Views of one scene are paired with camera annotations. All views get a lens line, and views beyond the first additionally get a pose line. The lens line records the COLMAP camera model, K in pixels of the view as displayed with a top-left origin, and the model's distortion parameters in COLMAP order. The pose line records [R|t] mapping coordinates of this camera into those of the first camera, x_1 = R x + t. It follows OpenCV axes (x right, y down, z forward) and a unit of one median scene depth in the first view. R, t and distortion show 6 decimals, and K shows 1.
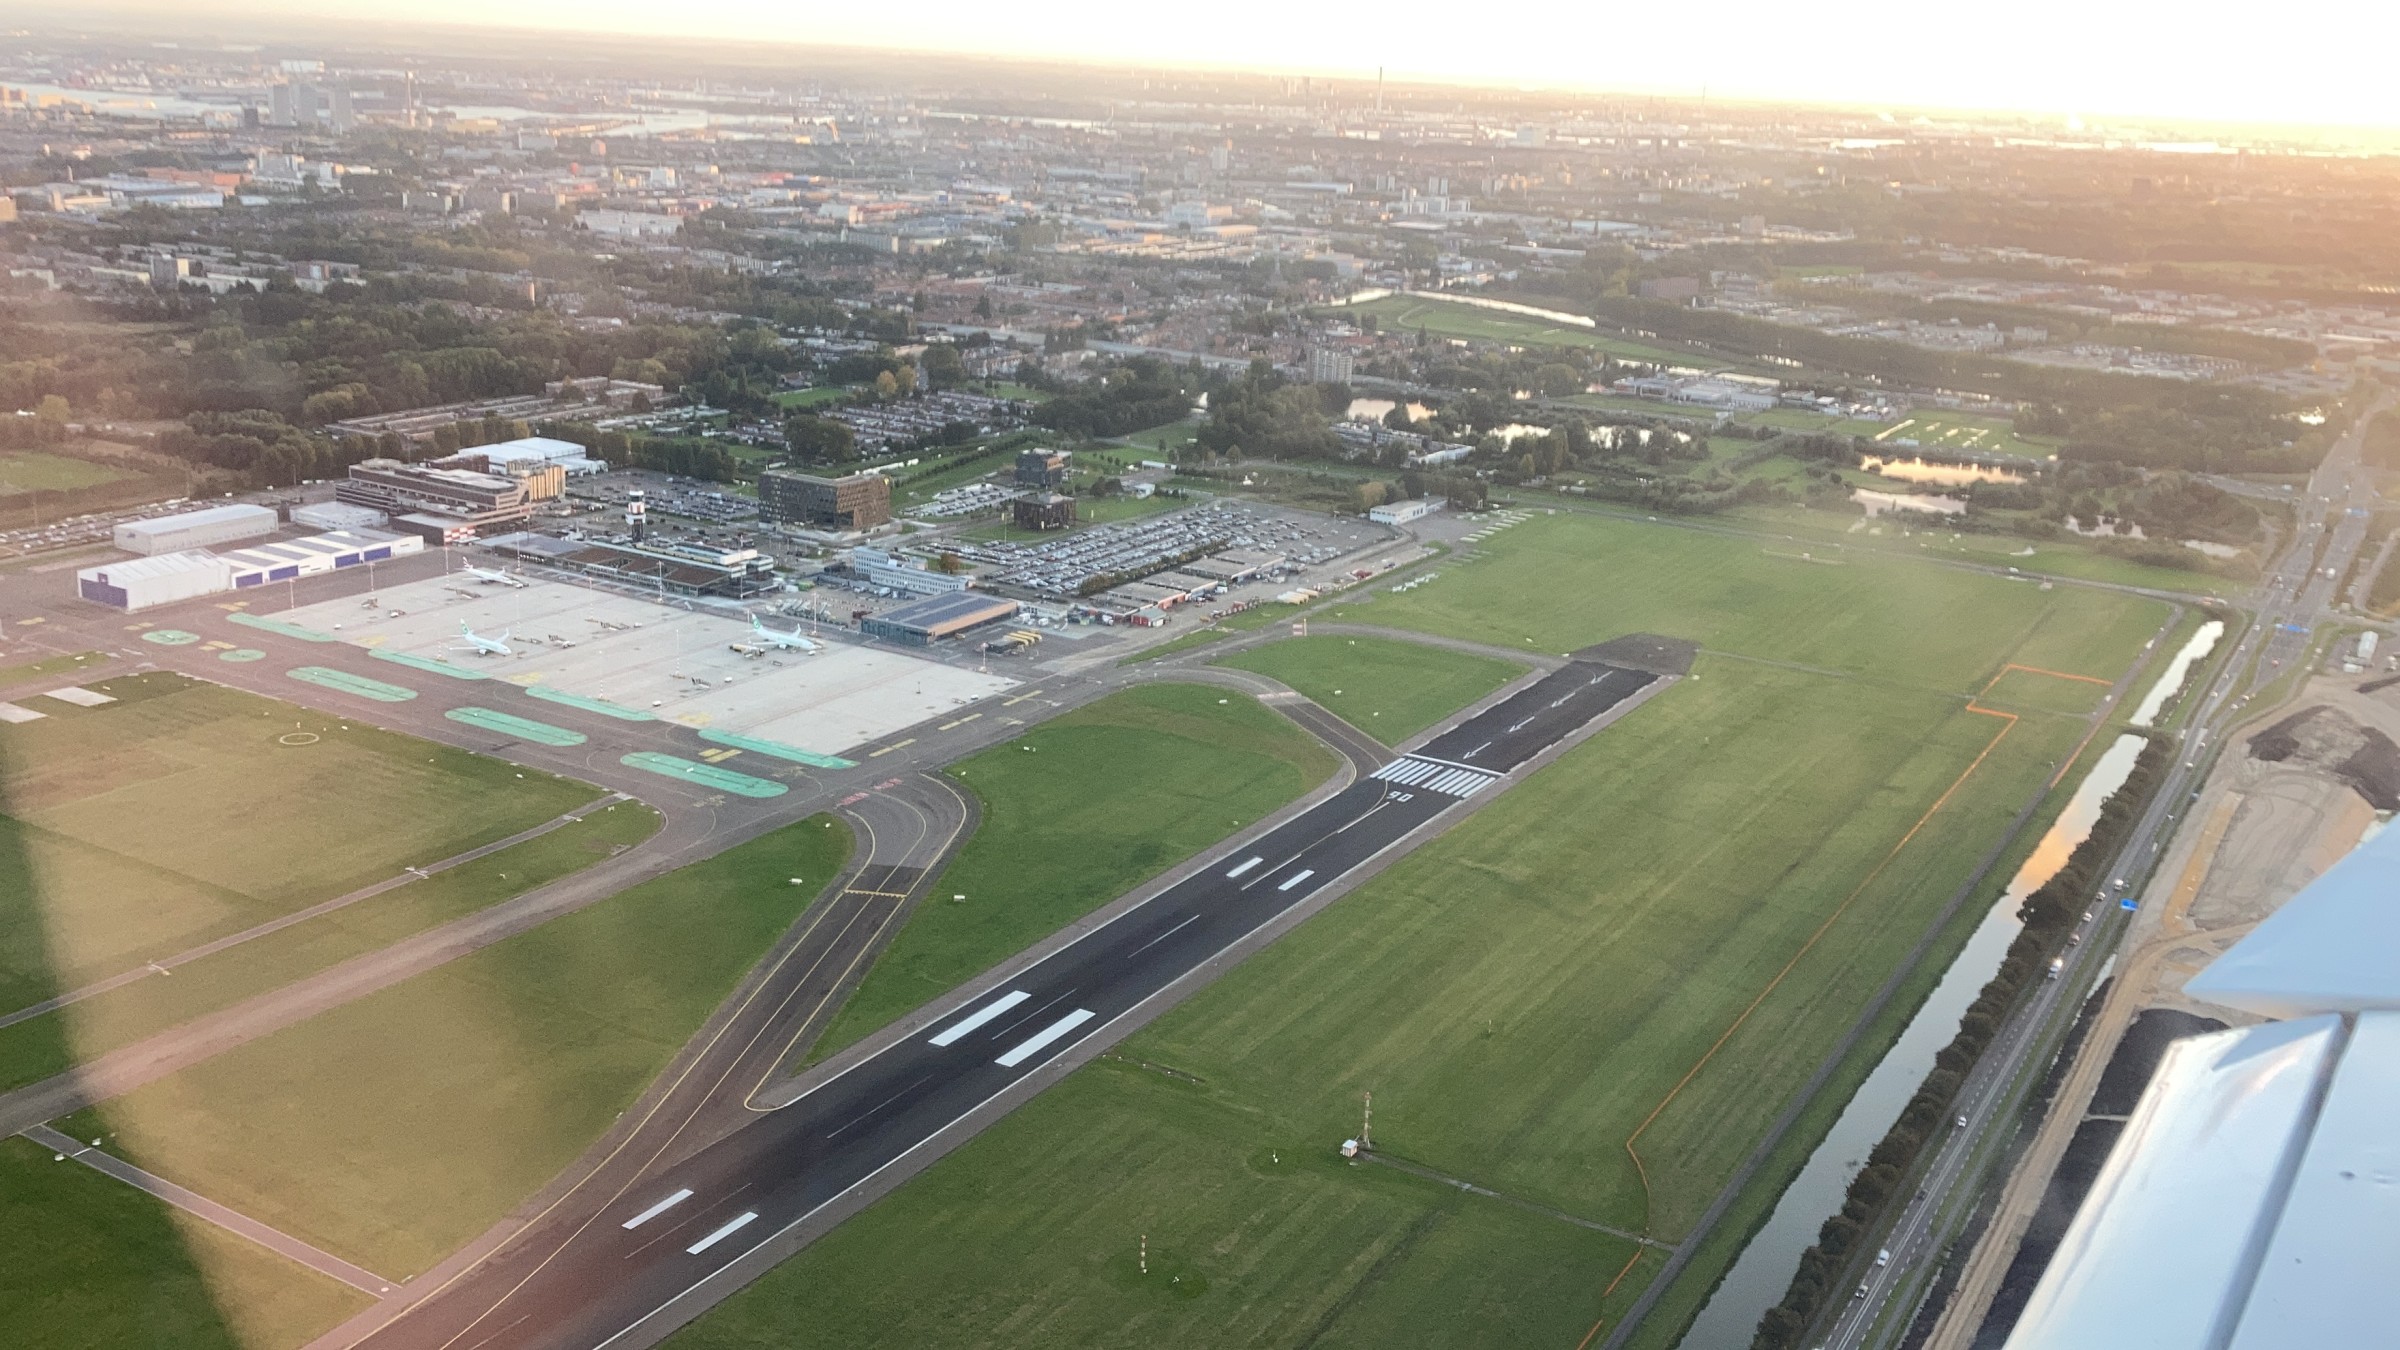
lens RADIAL K [[2200.3, 0, 1200.0], [0, 2200.3, 675.0], [0, 0, 1]] dist [-0.000511, -0.009188]
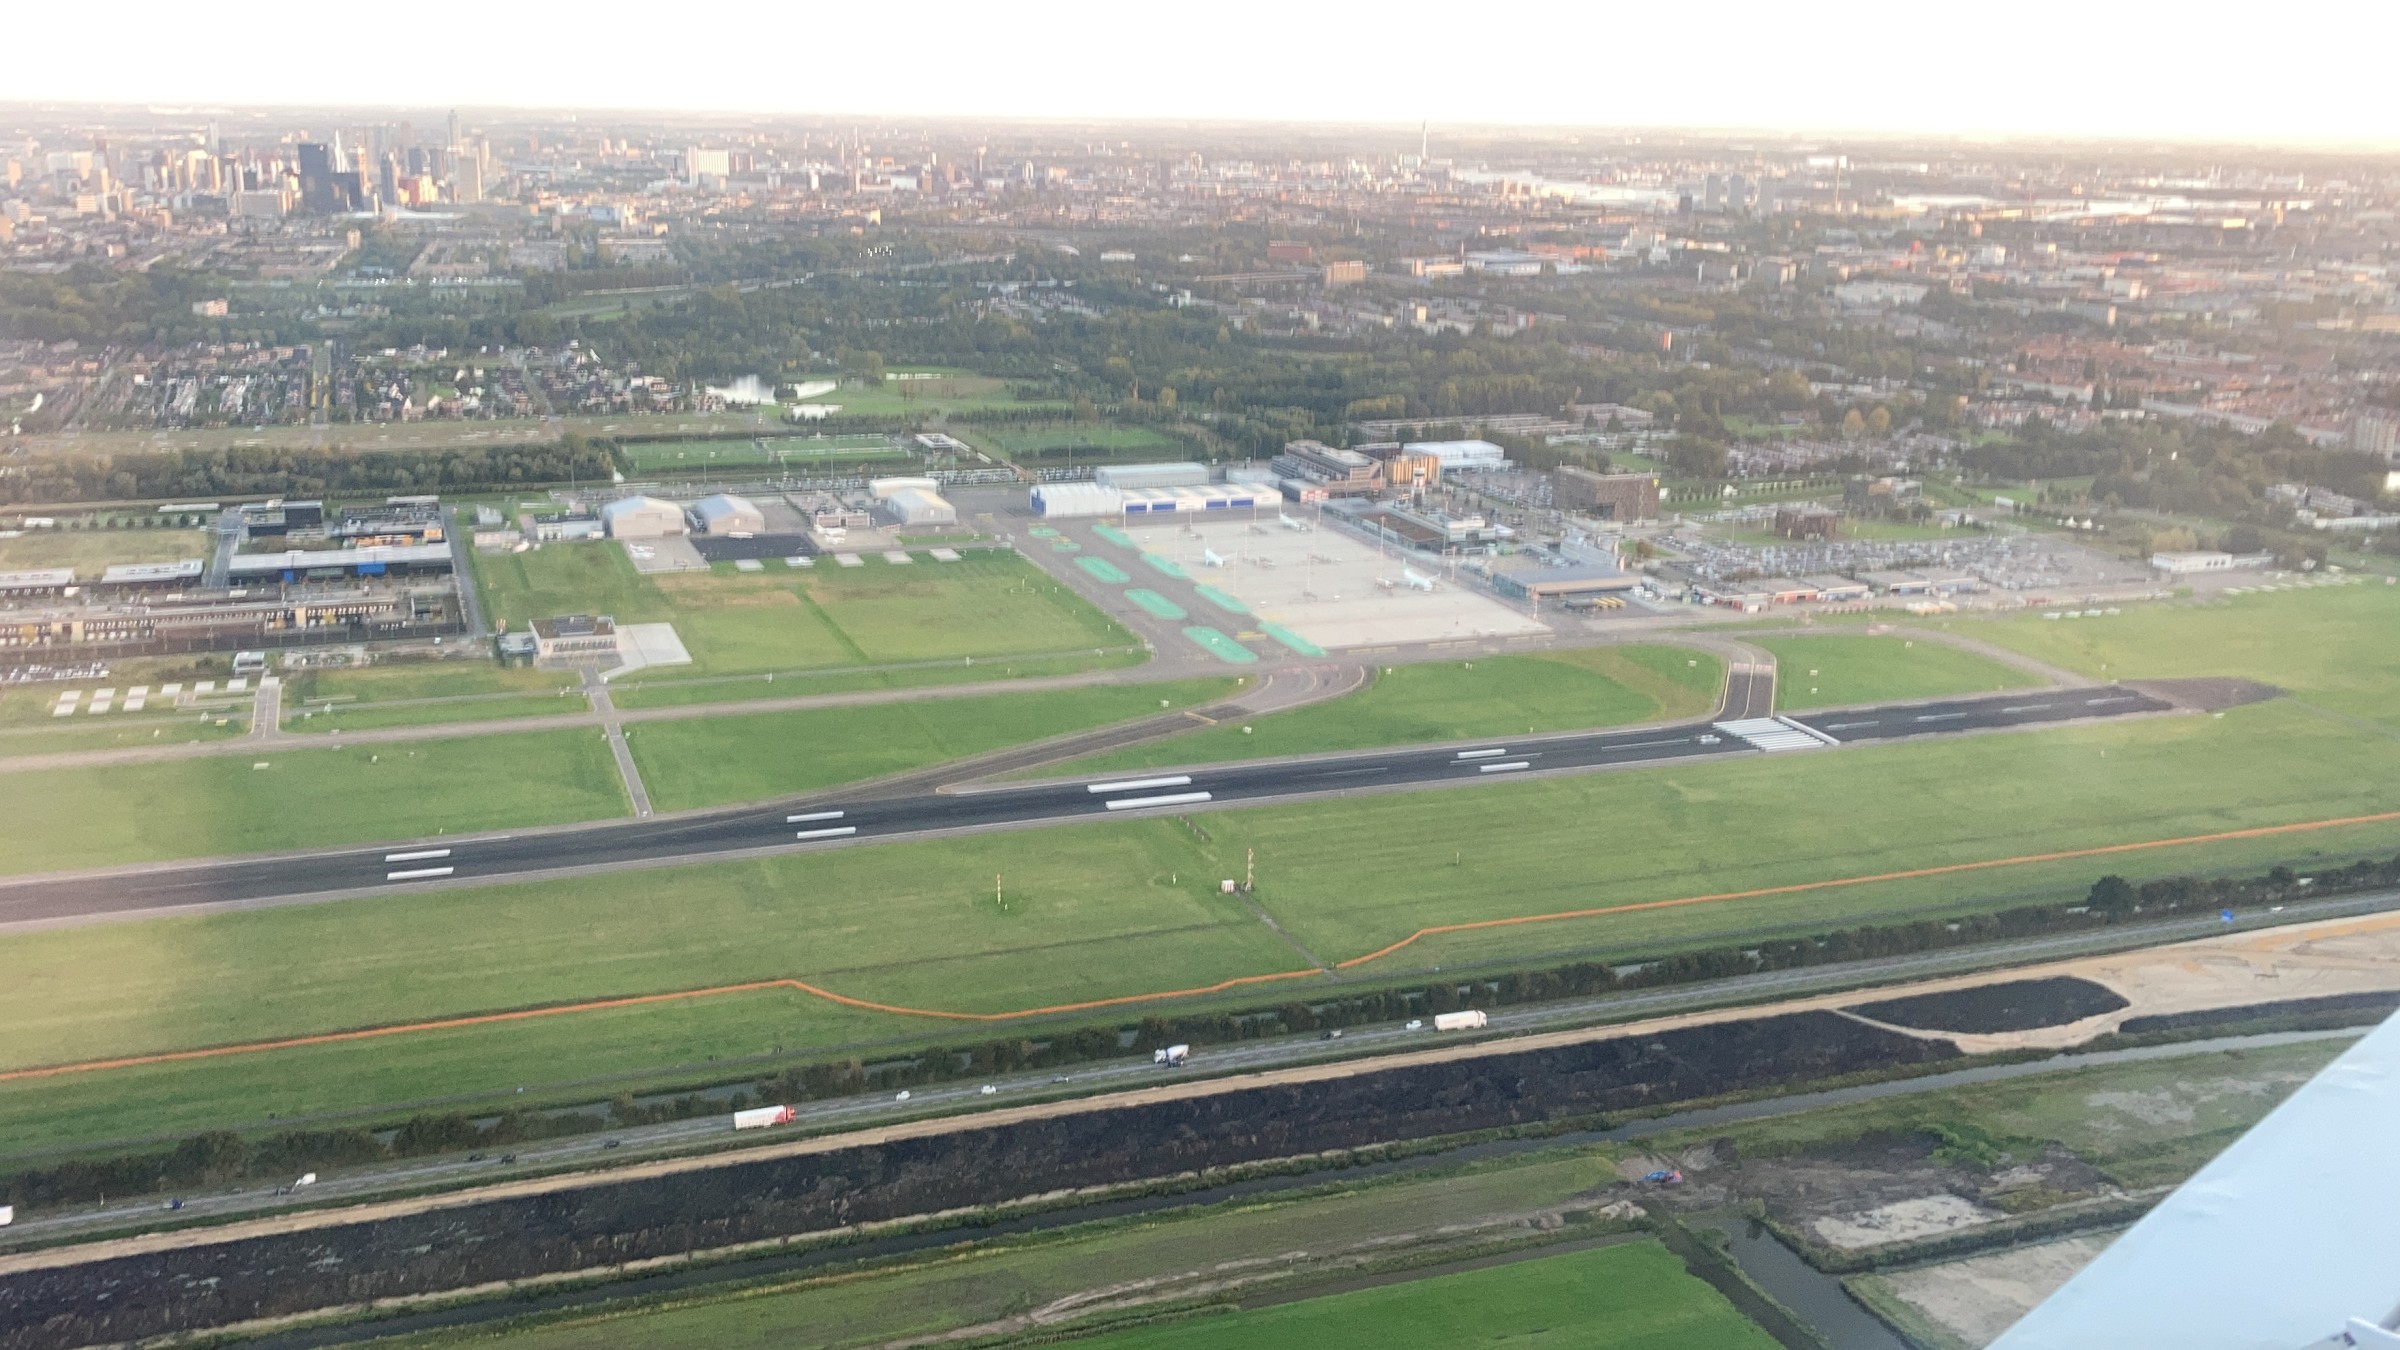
lens RADIAL K [[2200.3, 0, 1200.0], [0, 2200.3, 675.0], [0, 0, 1]] dist [-0.000511, -0.009188]
pose [[0.766215, 0.122019, -0.630893, 0.602665], [-0.148519, 0.988850, 0.010876, 0.049070], [0.625185, 0.085366, 0.775794, -0.053628]]
